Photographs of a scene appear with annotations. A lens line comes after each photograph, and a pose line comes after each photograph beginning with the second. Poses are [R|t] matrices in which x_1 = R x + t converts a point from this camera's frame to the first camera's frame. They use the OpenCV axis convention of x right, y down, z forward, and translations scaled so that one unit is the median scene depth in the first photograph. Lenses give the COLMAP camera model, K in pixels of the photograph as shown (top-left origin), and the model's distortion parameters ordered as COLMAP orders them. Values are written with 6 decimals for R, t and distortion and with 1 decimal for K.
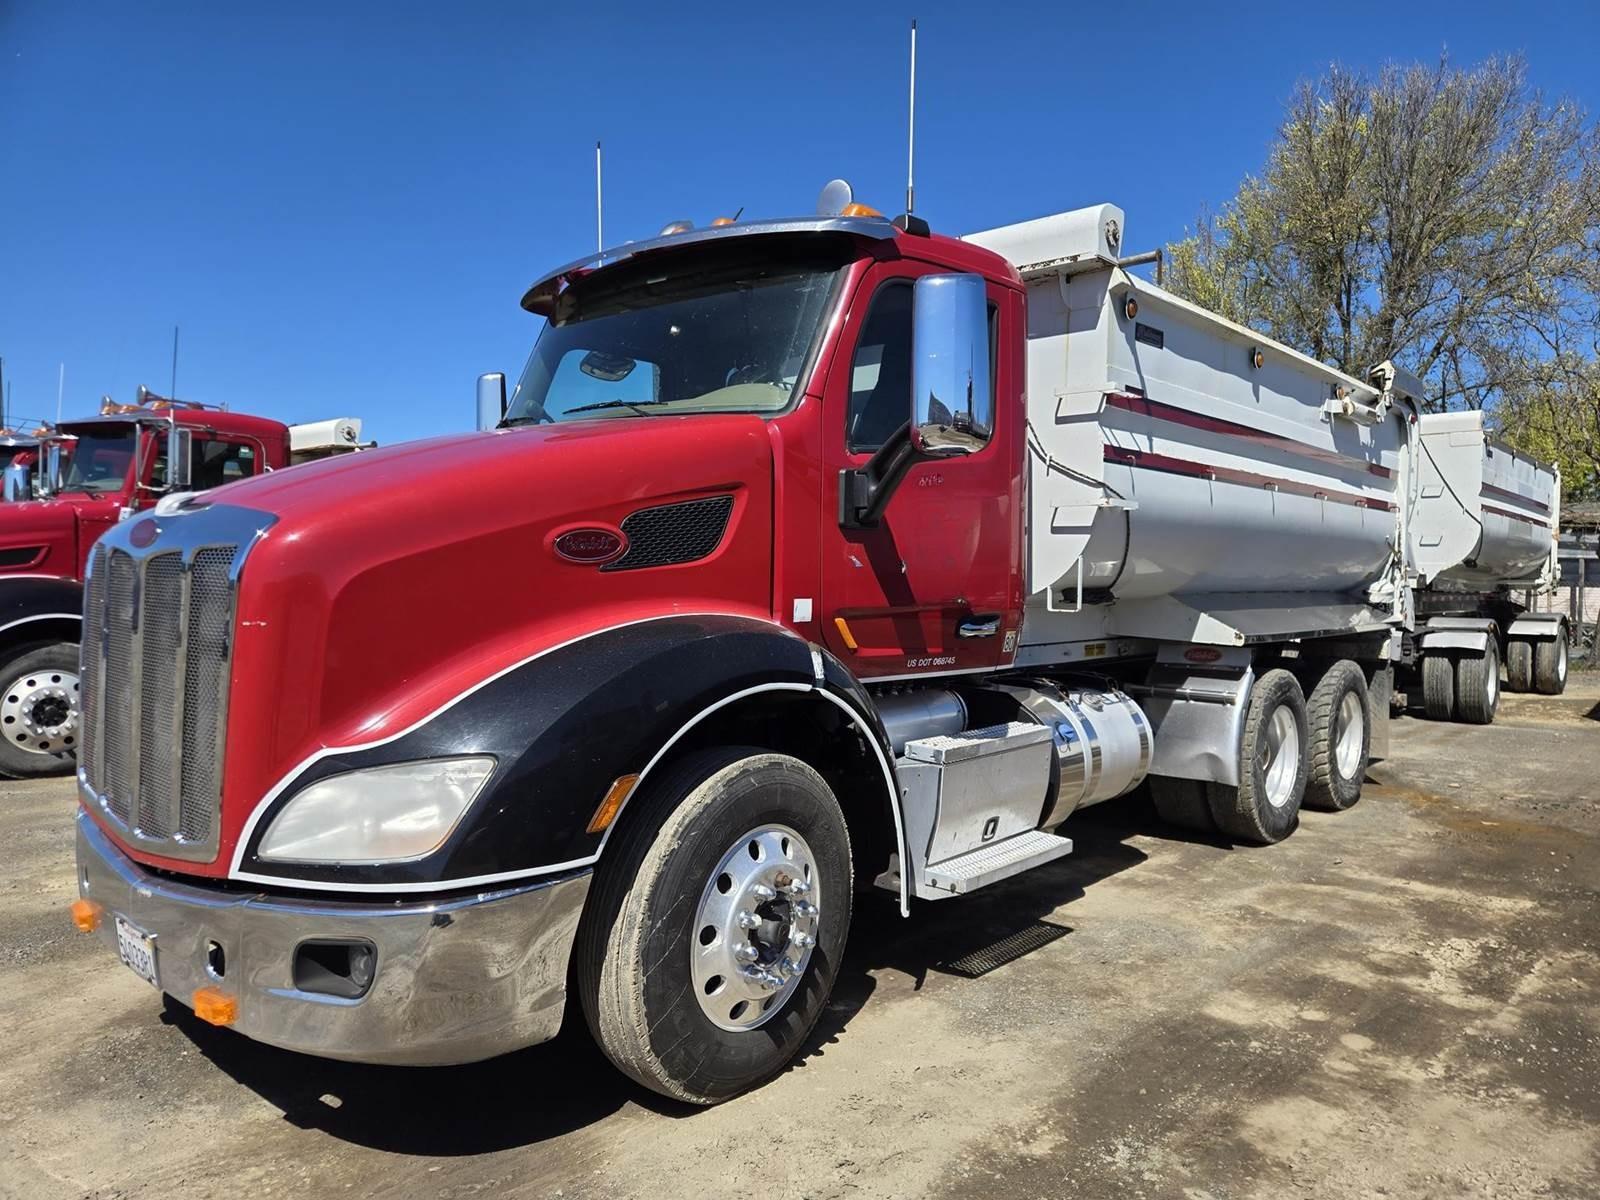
lens RADIAL K [[1114.0, 0, 802.5], [0, 1114.0, 606.9], [0, 0, 1]] dist [0.066627, -0.059132]
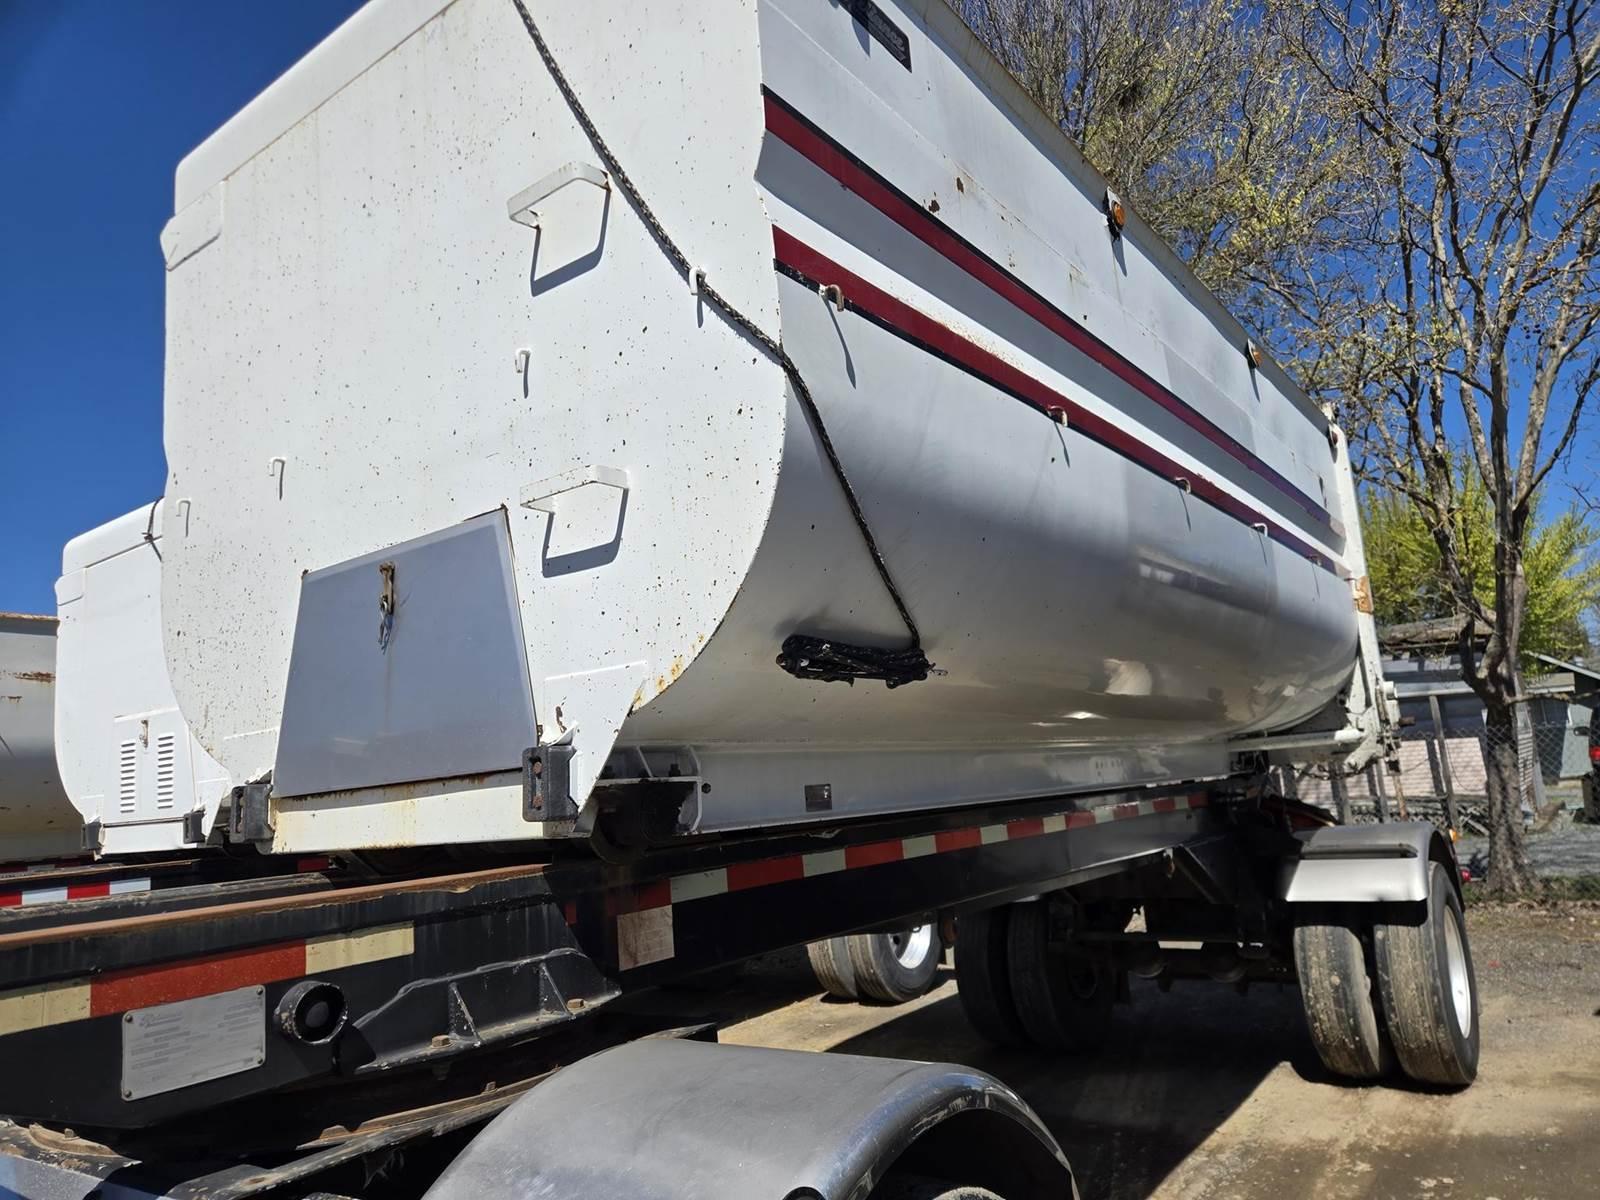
lens RADIAL K [[1114.0, 0, 802.5], [0, 1114.0, 606.9], [0, 0, 1]] dist [0.066627, -0.059132]
pose [[0.991202, -0.075830, 0.108484, 0.451257], [0.094835, 0.978634, -0.182435, -0.013656], [-0.092332, 0.191118, 0.977215, 0.671435]]
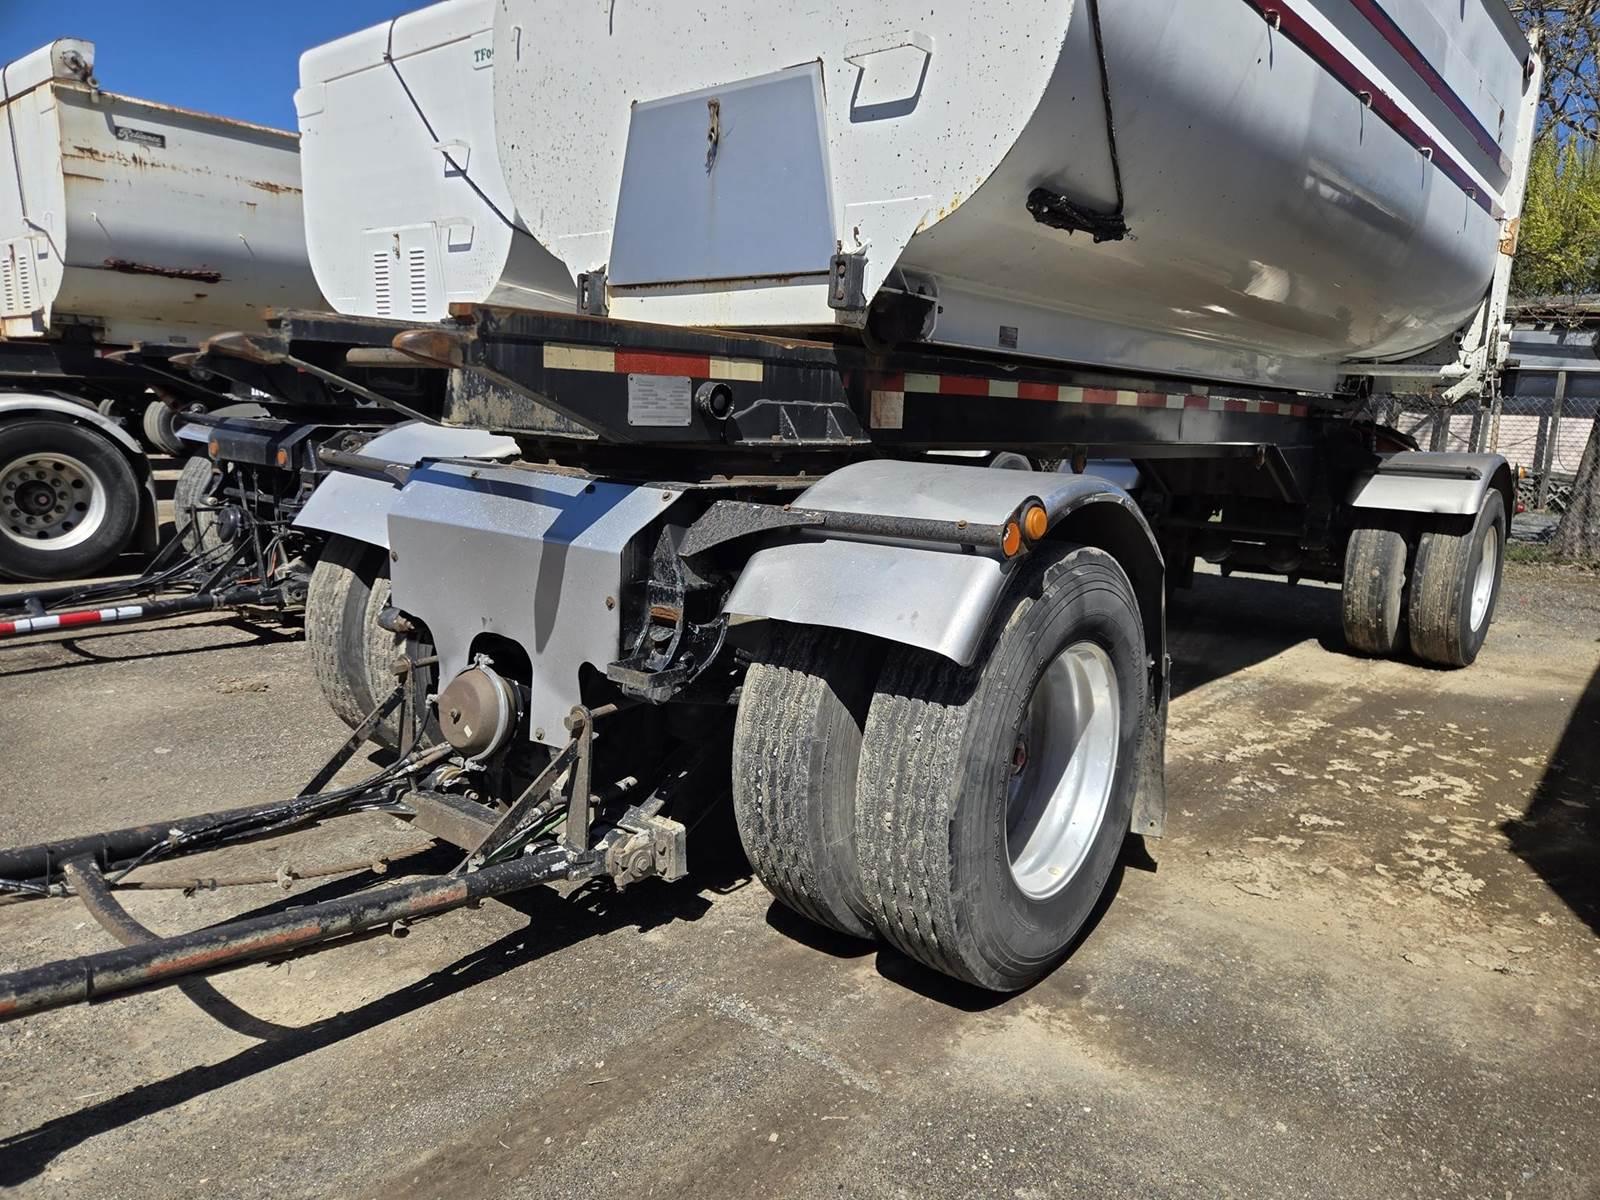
lens RADIAL K [[1109.0, 0, 807.3], [0, 1109.0, 623.4], [0, 0, 1]] dist [0.068484, -0.059099]
pose [[0.999468, 0.018337, 0.026954, 0.426217], [-0.022557, 0.985920, 0.165692, 0.003536], [-0.023536, -0.166212, 0.985809, 0.619117]]
